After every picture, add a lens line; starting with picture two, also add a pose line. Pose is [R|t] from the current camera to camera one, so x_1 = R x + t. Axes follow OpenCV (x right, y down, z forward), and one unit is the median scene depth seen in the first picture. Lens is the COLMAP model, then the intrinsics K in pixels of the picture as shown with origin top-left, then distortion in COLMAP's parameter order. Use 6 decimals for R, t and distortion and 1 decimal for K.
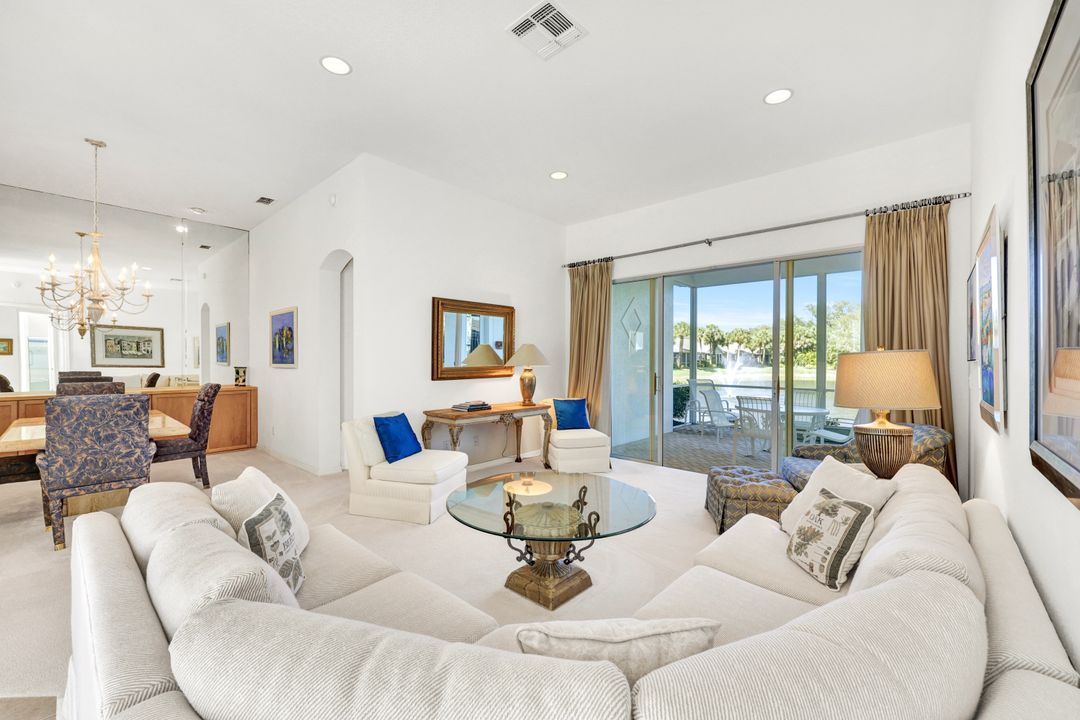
lens RADIAL K [[434.4, 0, 540.4], [0, 434.4, 357.8], [0, 0, 1]] dist [-0.001811, -0.000230]
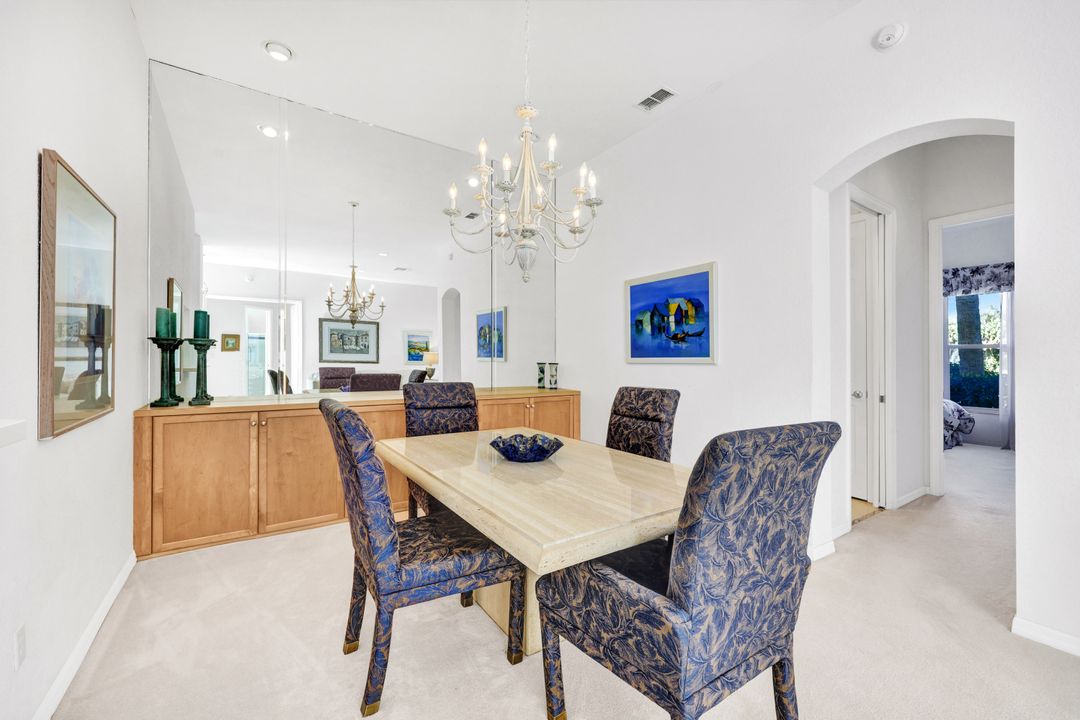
lens RADIAL K [[434.4, 0, 540.4], [0, 434.4, 357.8], [0, 0, 1]] dist [-0.001811, -0.000230]
pose [[0.974262, 0.005306, -0.225357, -0.327382], [-0.005428, 0.999985, 0.000080, 0.007844], [0.225354, 0.001145, 0.974276, 0.174327]]
